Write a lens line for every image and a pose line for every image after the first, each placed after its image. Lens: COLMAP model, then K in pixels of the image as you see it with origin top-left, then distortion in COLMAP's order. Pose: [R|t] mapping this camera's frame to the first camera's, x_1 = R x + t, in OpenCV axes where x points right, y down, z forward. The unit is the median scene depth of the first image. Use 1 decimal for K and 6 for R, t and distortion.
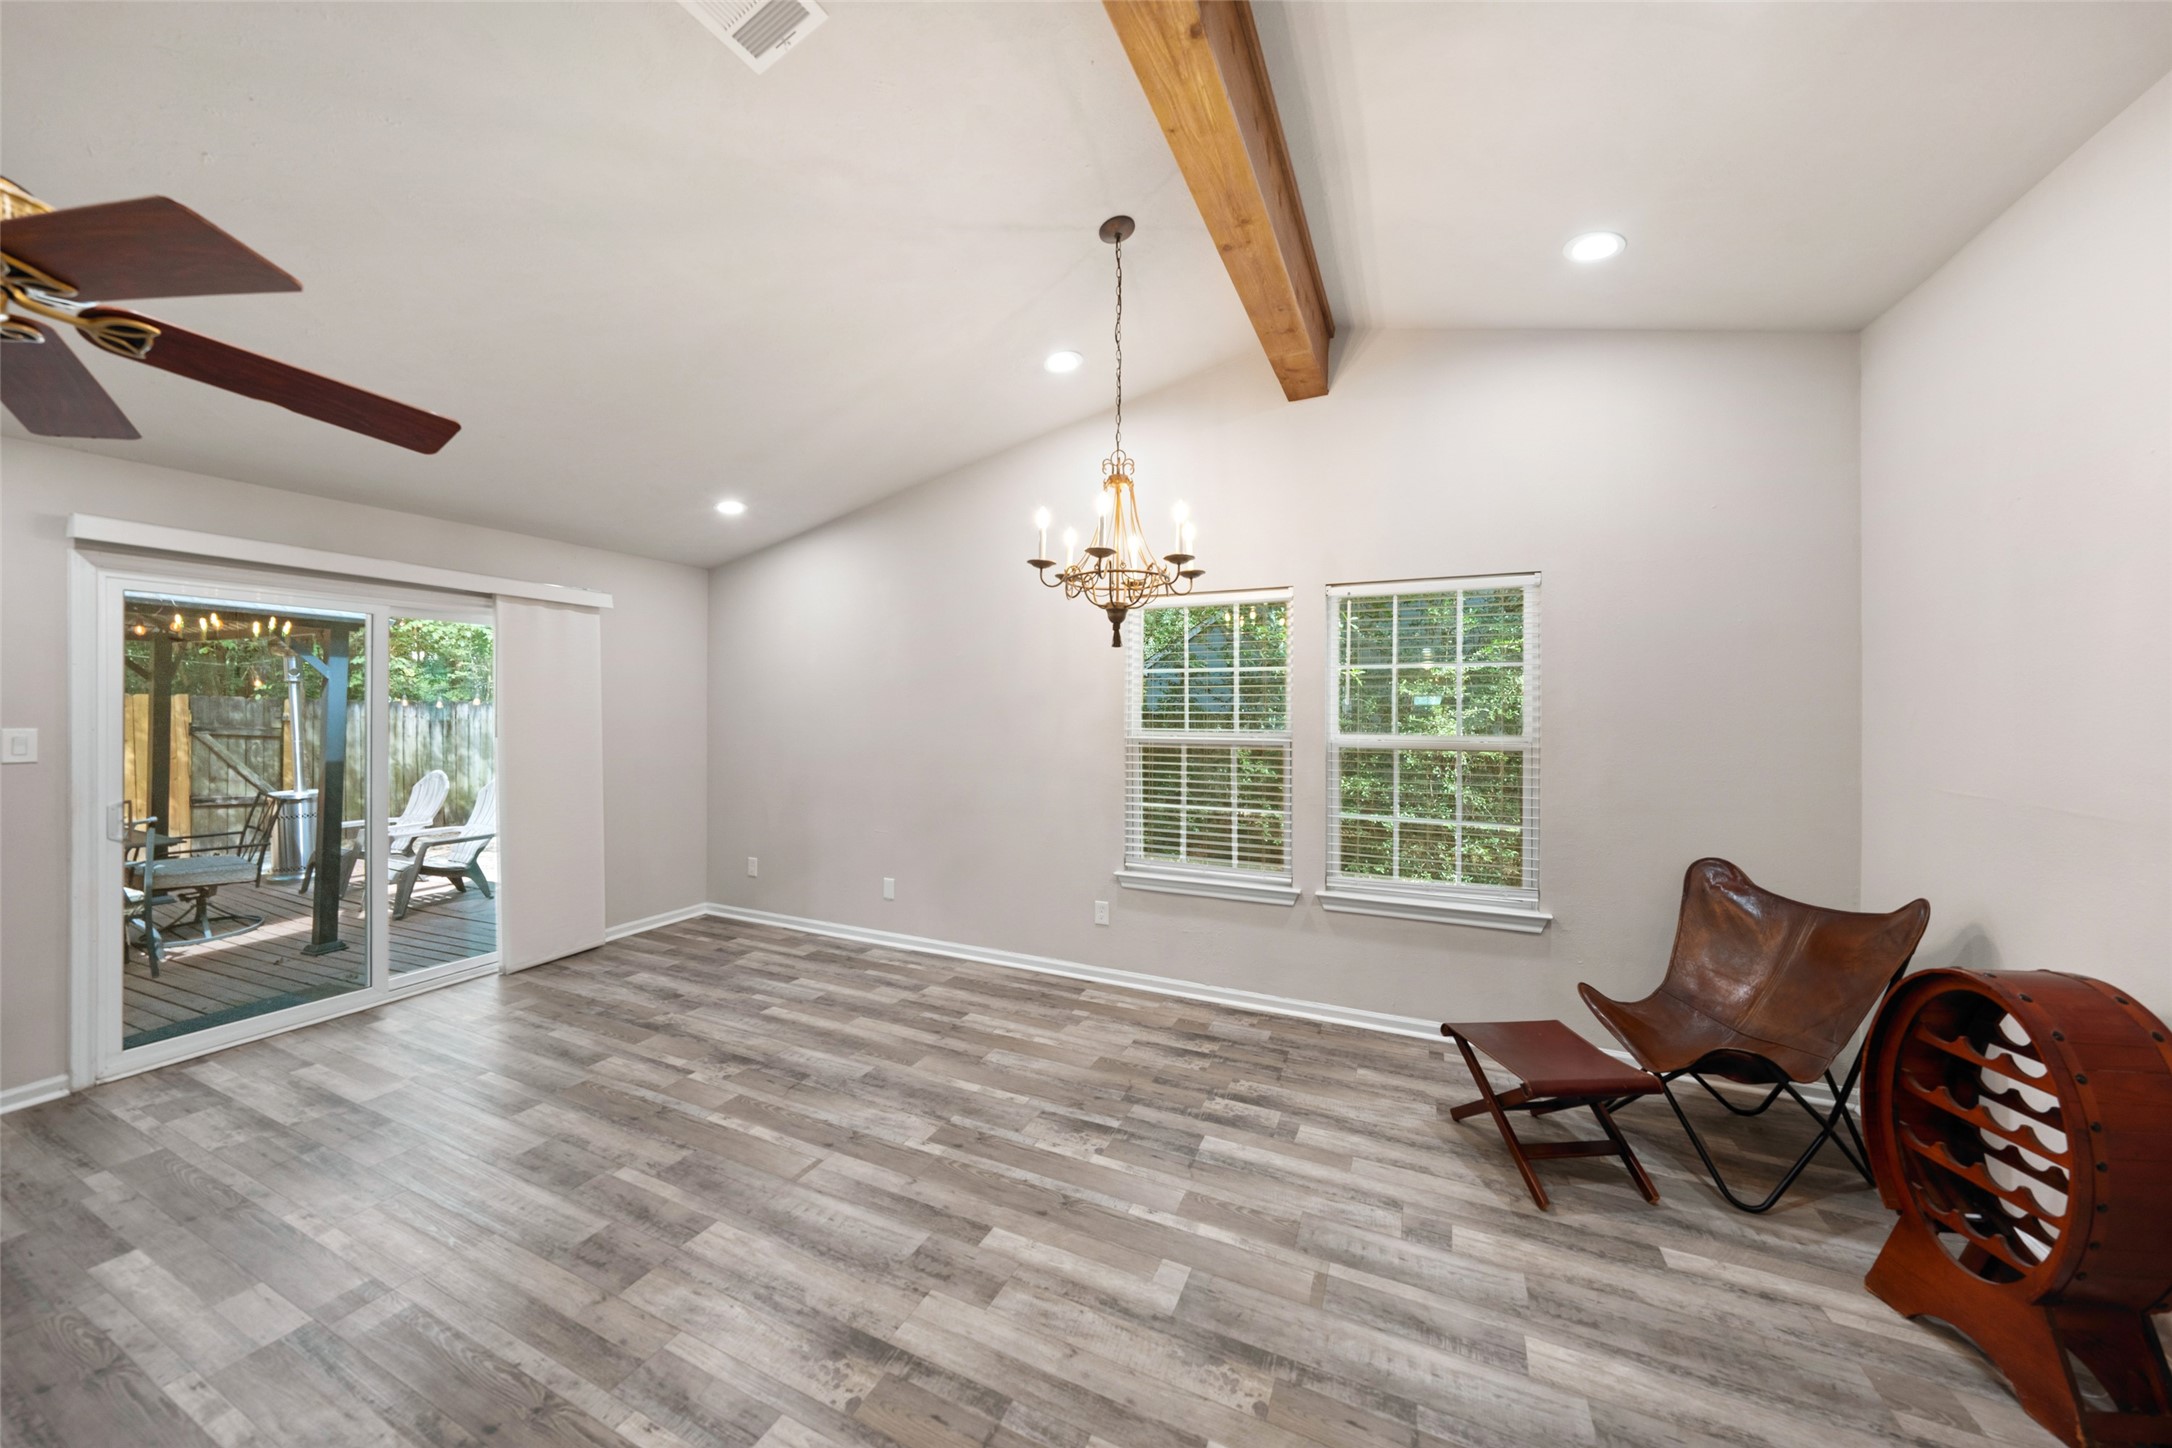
lens RADIAL K [[758.5, 0, 1072.2], [0, 758.5, 708.7], [0, 0, 1]] dist [-0.005096, 0.001519]
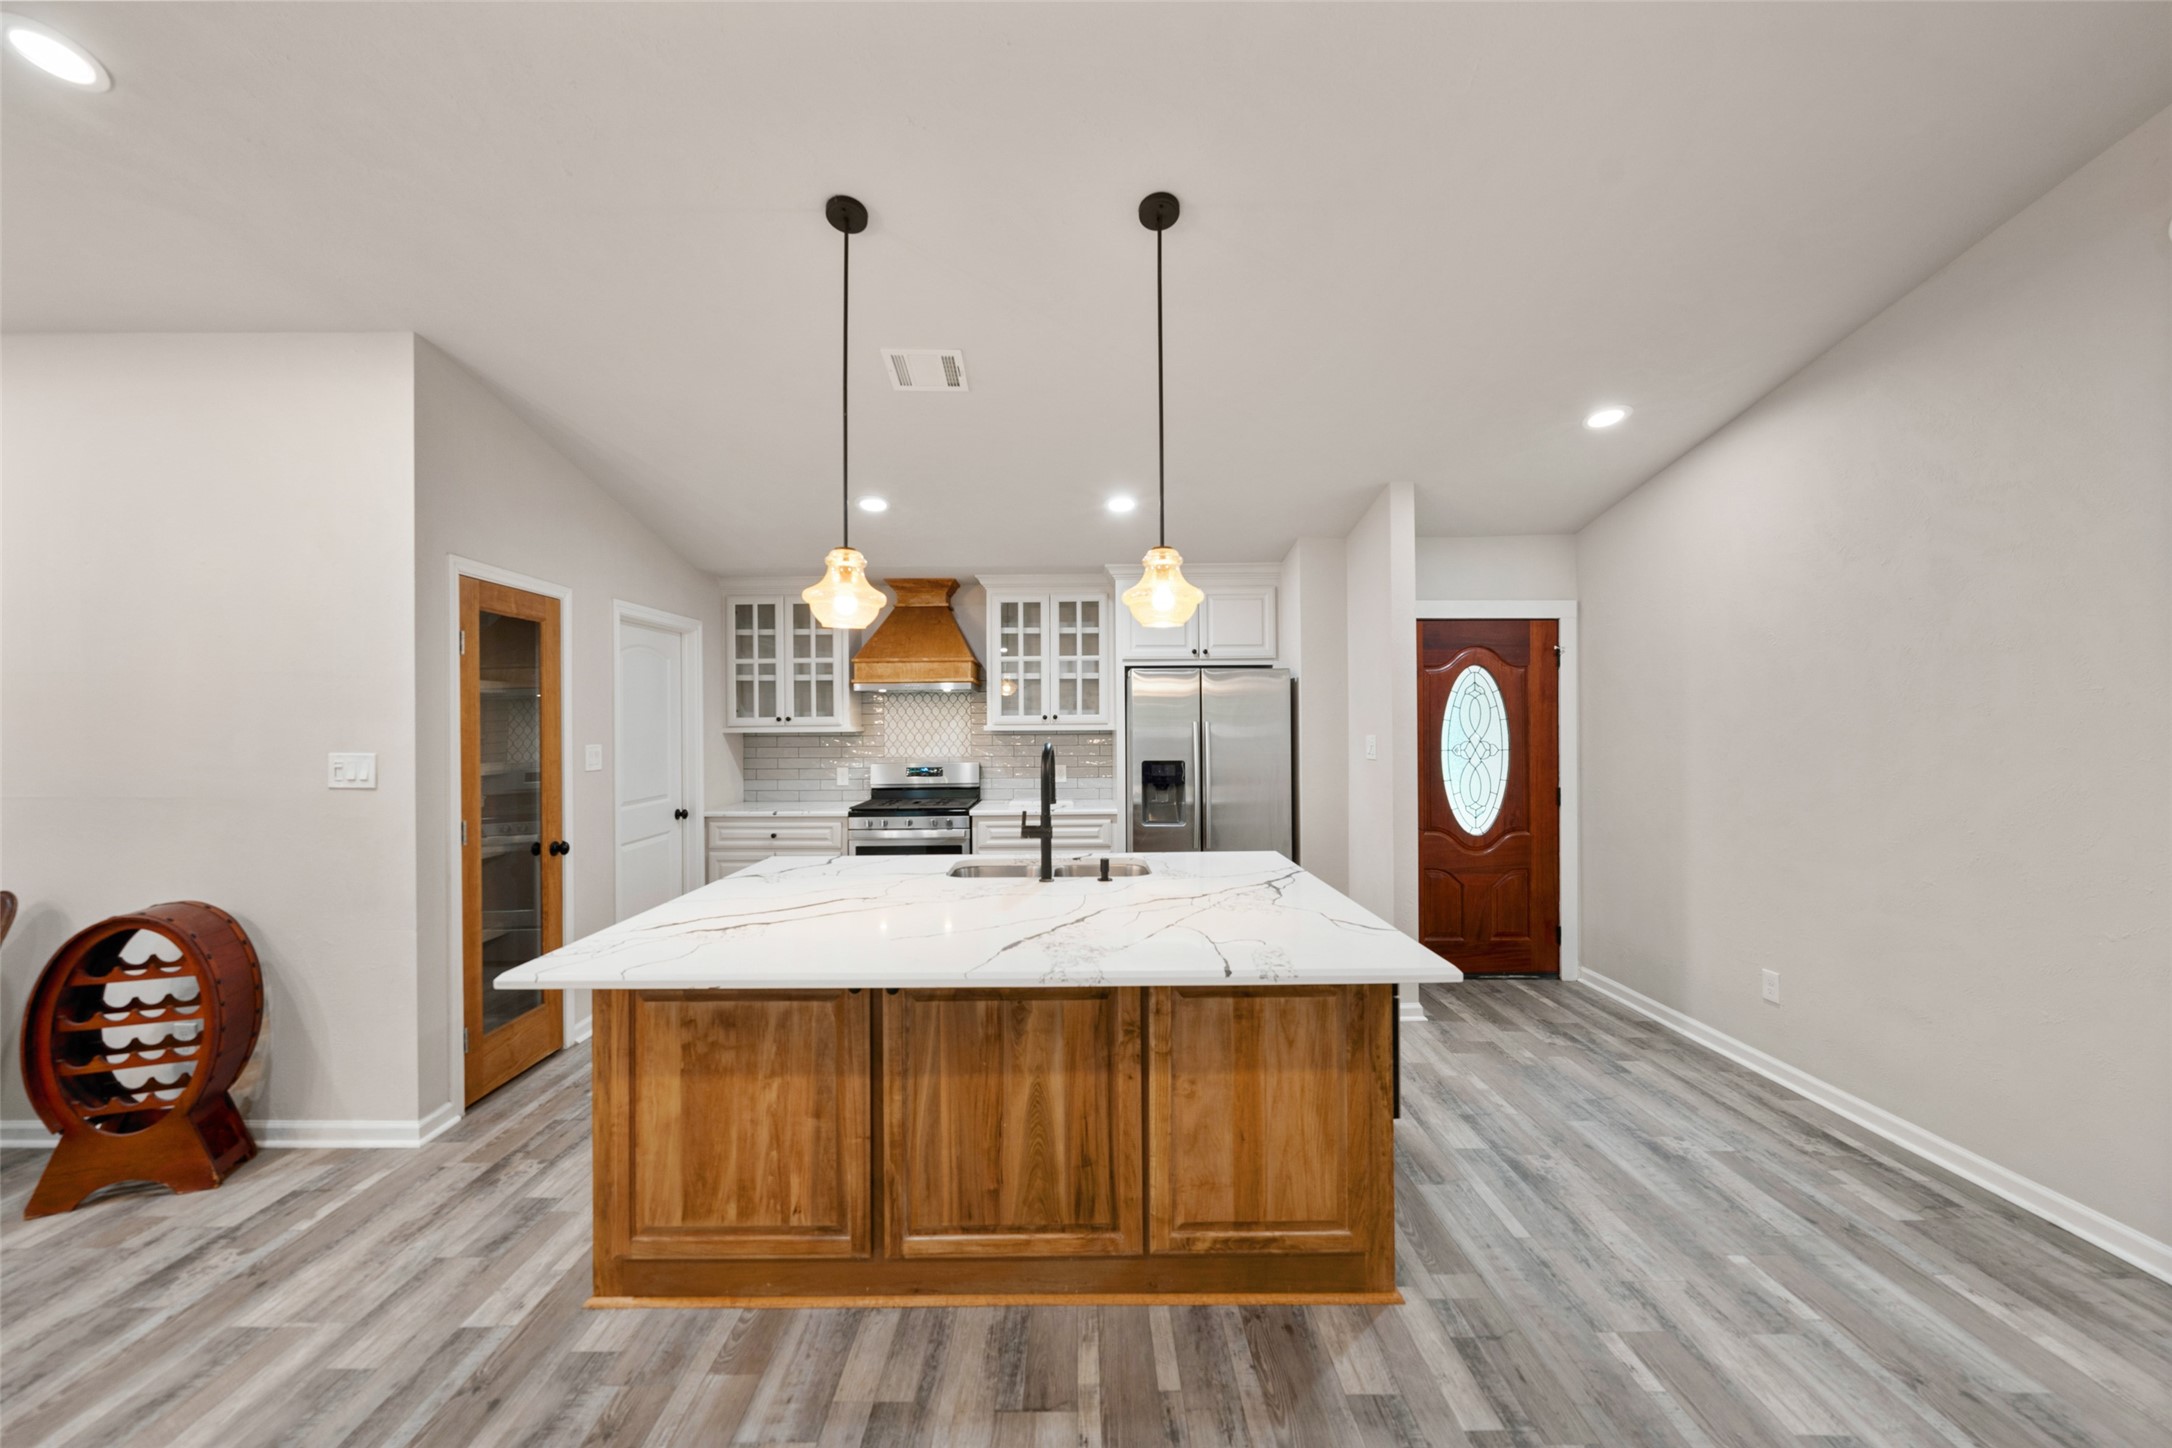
lens RADIAL K [[798.6, 0, 1078.8], [0, 798.6, 722.1], [0, 0, 1]] dist [0.000932, 0.000035]
pose [[-0.424007, -0.002258, 0.905656, -0.508021], [0.003212, 0.999987, 0.003997, -0.003377], [-0.905653, 0.004604, -0.423994, 0.026672]]
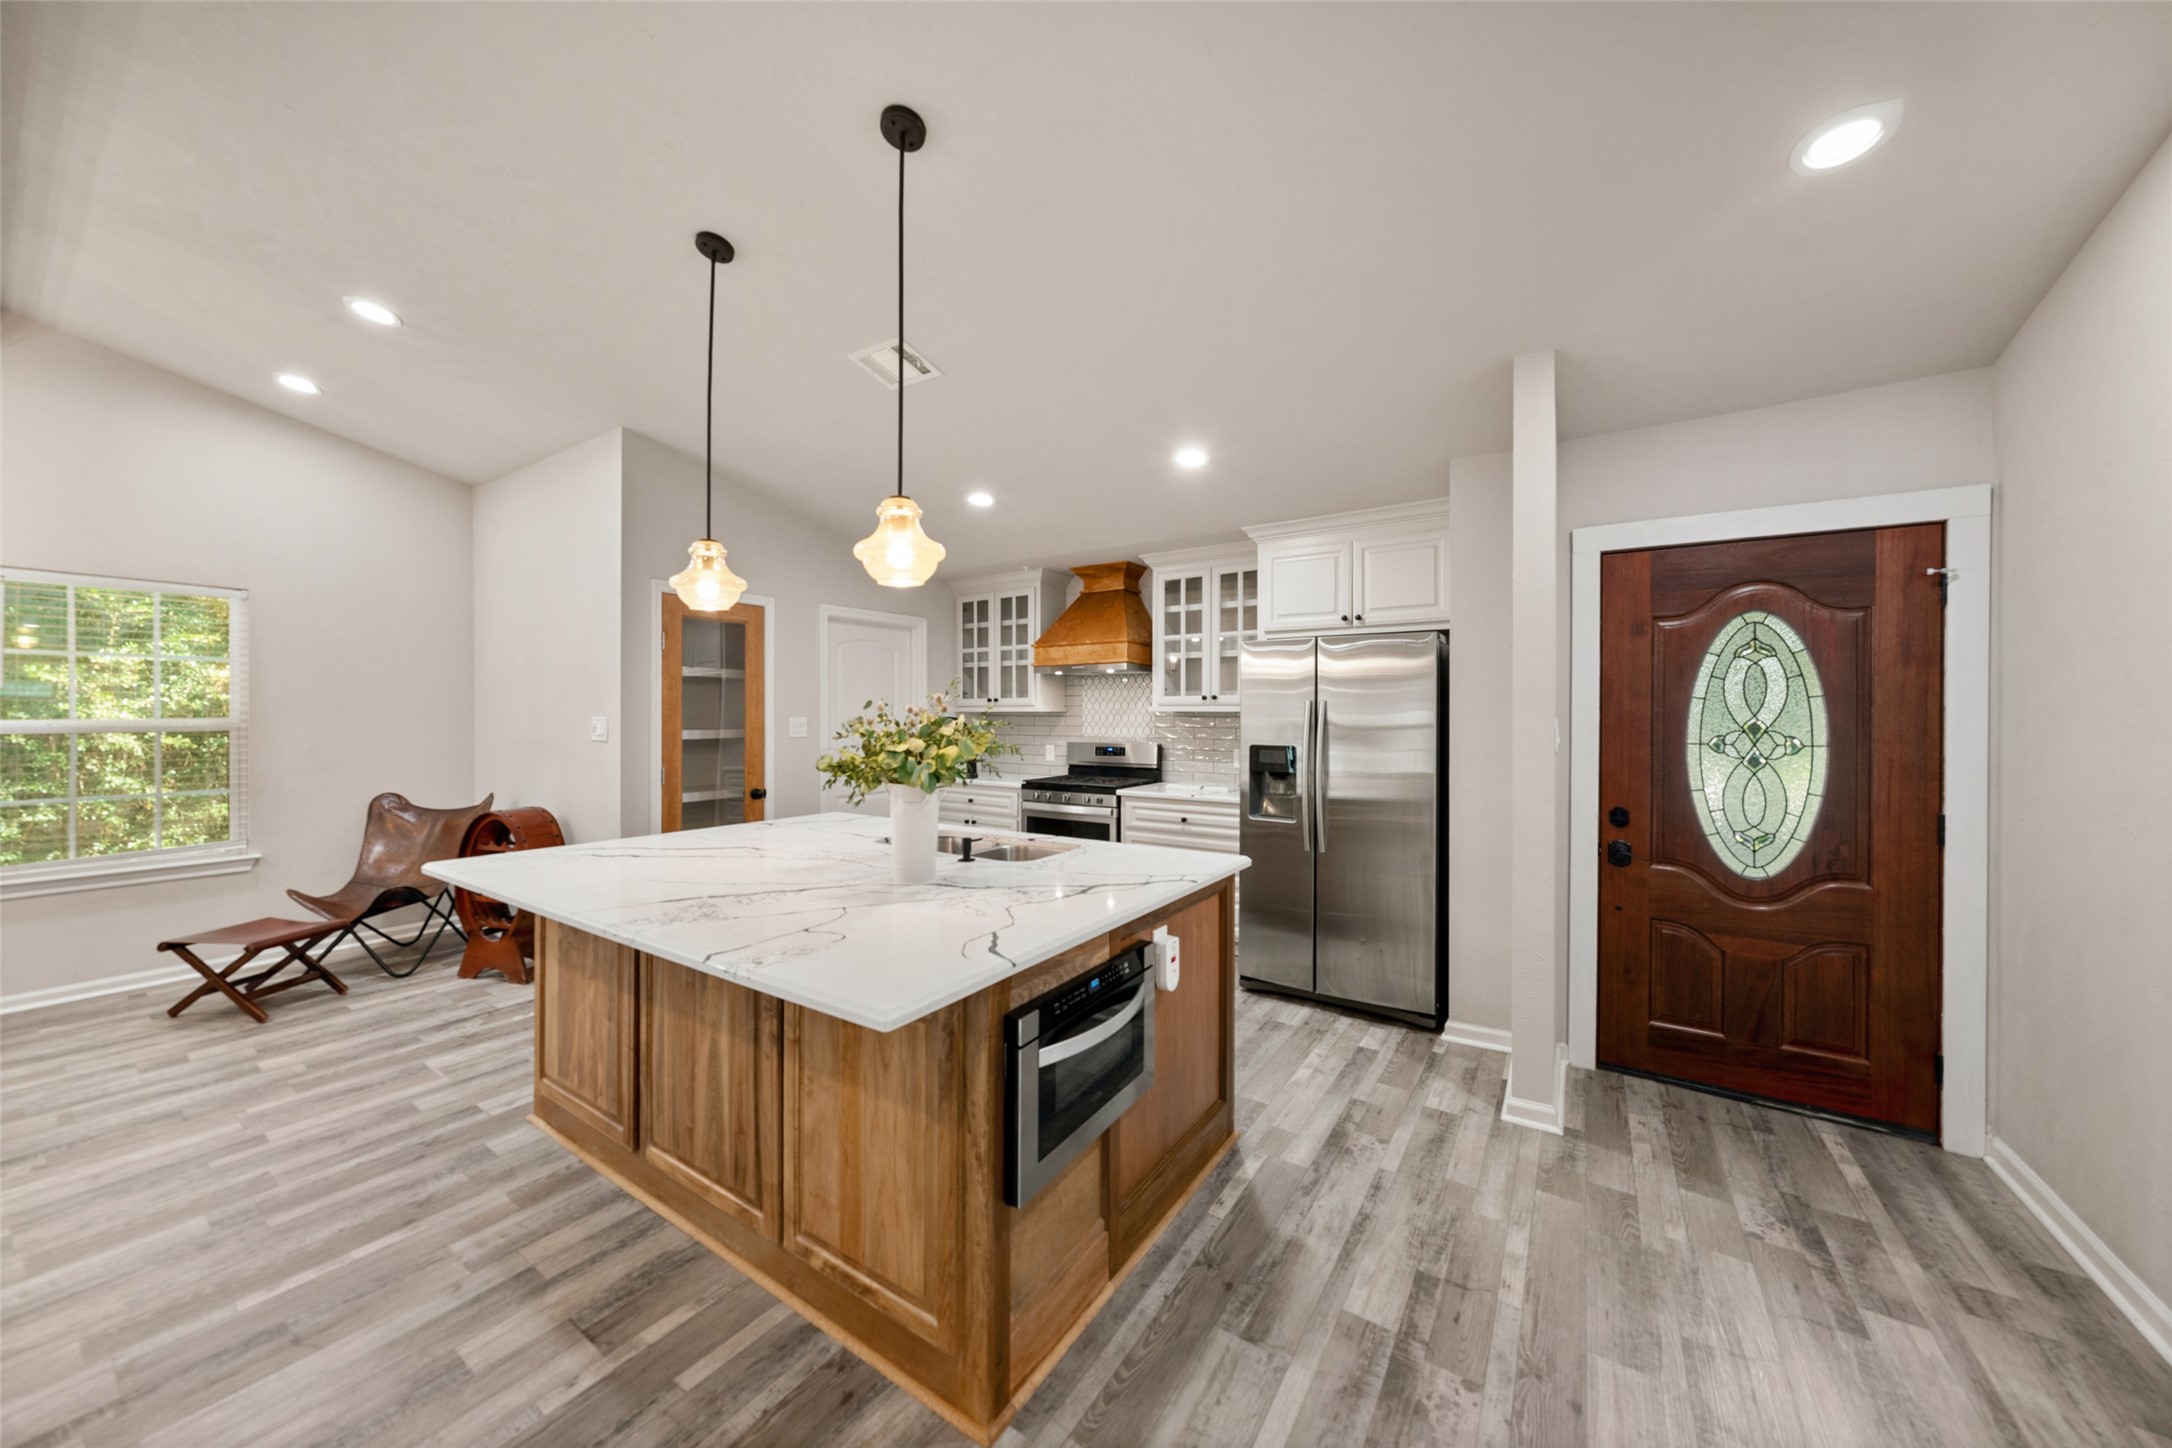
lens RADIAL K [[758.5, 0, 1081.4], [0, 758.5, 715.4], [0, 0, 1]] dist [-0.005096, 0.001519]
pose [[0.154510, -0.006765, 0.987968, -0.478723], [-0.002836, 0.999969, 0.007291, 0.019631], [-0.987987, -0.003929, 0.154486, -0.663259]]
